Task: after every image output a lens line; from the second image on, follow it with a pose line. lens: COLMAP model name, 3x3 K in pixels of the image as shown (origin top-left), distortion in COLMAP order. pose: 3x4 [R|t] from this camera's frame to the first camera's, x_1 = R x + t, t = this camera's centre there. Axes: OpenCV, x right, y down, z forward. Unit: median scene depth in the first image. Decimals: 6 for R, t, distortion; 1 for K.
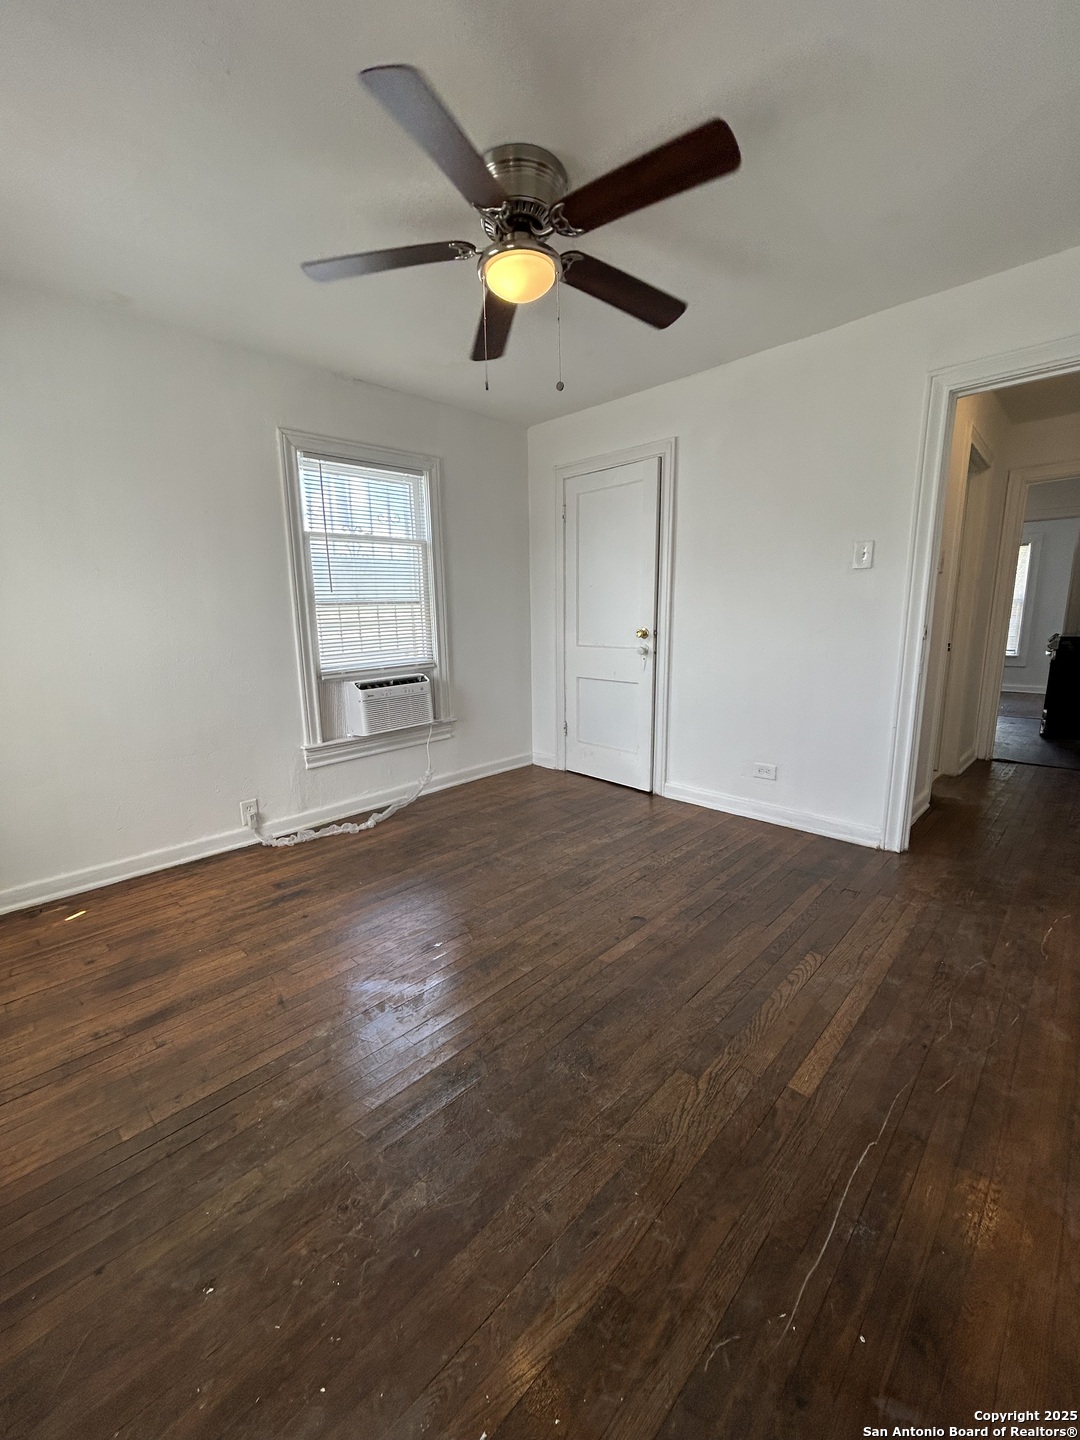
lens RADIAL K [[583.0, 0, 542.0], [0, 583.0, 719.7], [0, 0, 1]] dist [-0.001292, -0.000073]
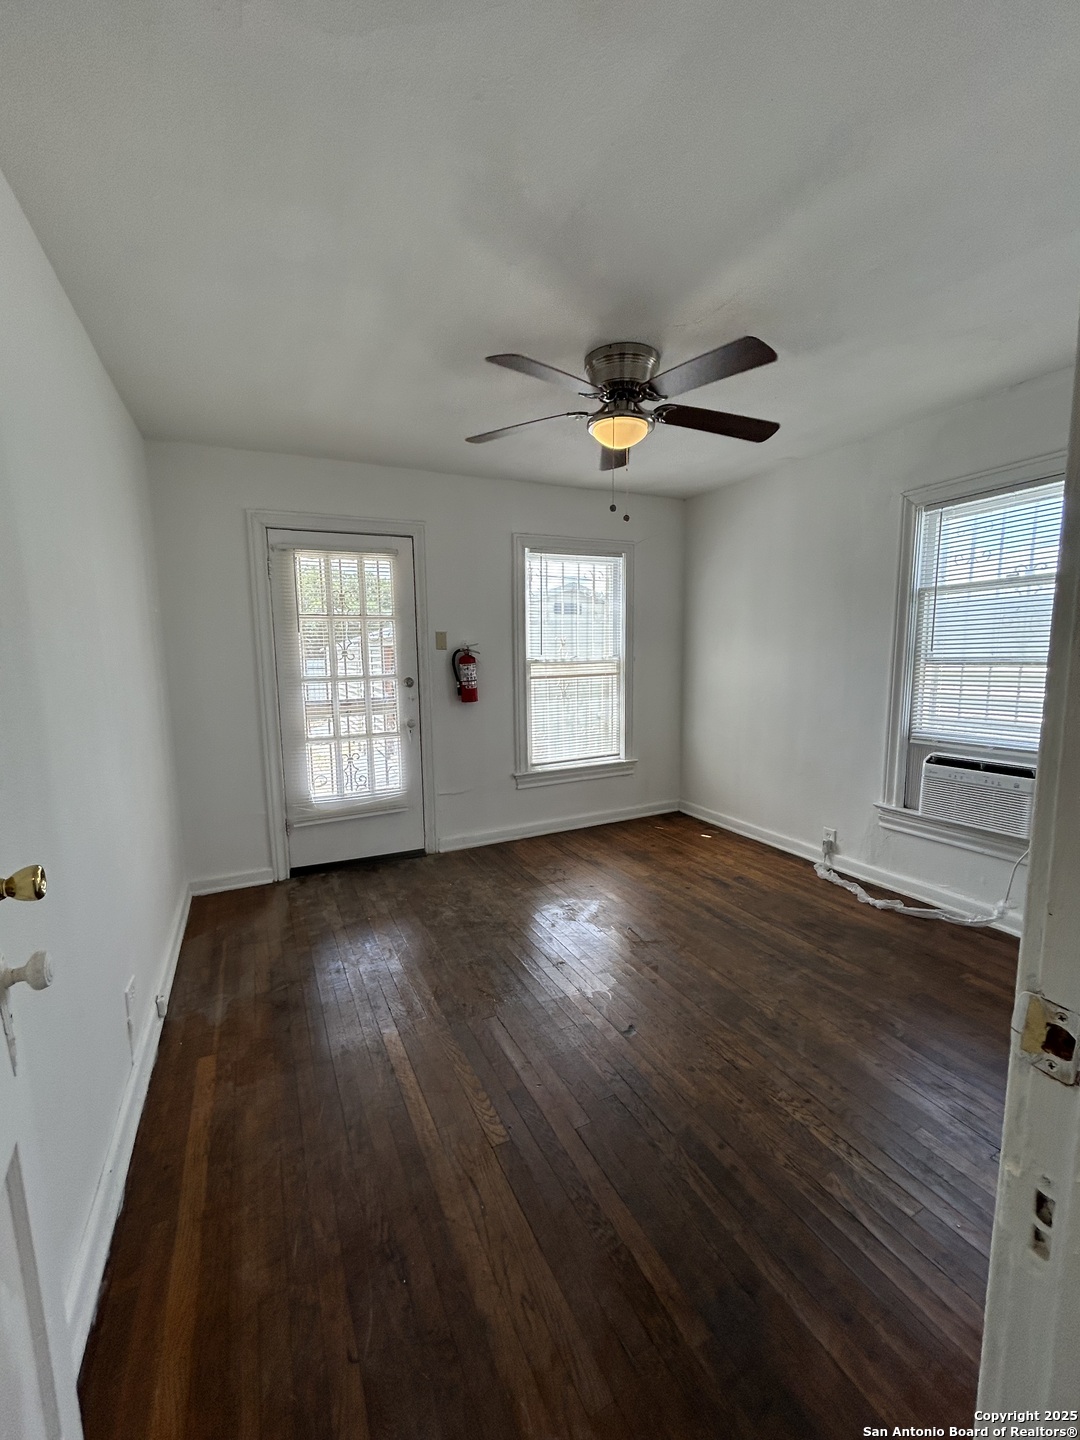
lens RADIAL K [[583.0, 0, 542.0], [0, 583.0, 719.7], [0, 0, 1]] dist [-0.001292, -0.000073]
pose [[-0.333961, 0.140725, -0.932023, 0.823145], [-0.149637, 0.968338, 0.199825, -0.242685], [0.930634, 0.206199, -0.302329, 0.863768]]
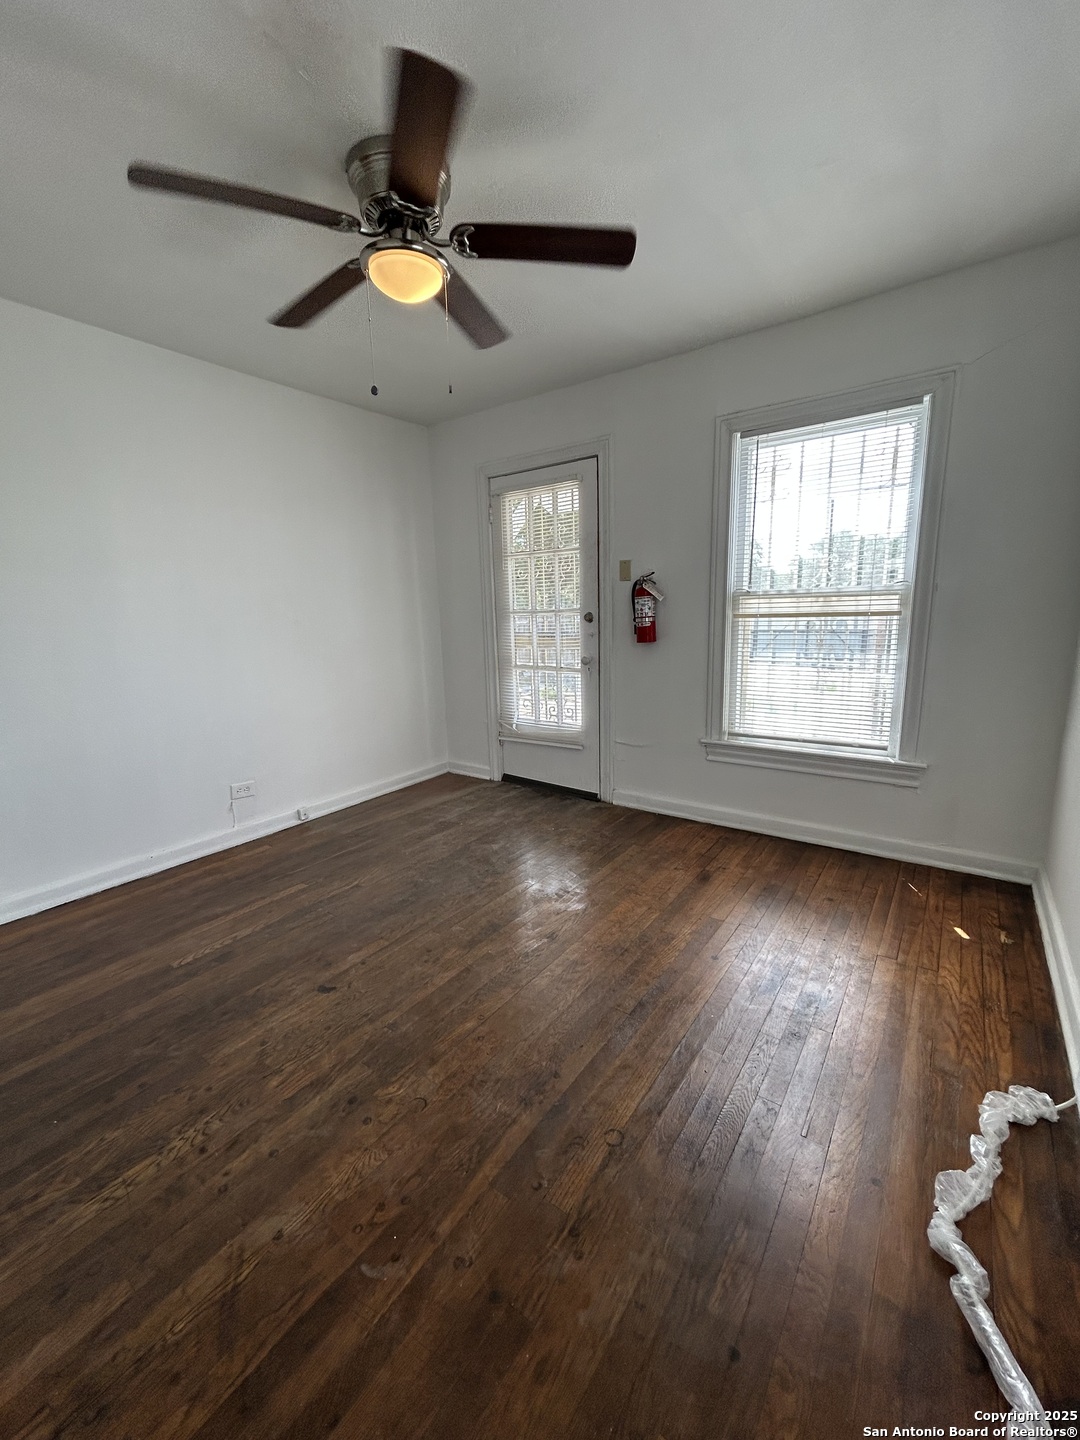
lens RADIAL K [[583.0, 0, 542.0], [0, 583.0, 719.7], [0, 0, 1]] dist [-0.001292, -0.000073]
pose [[-0.988287, 0.072225, -0.134433, -0.049801], [0.017925, 0.929755, 0.367742, -0.273761], [0.151550, 0.361025, -0.920159, 1.393120]]
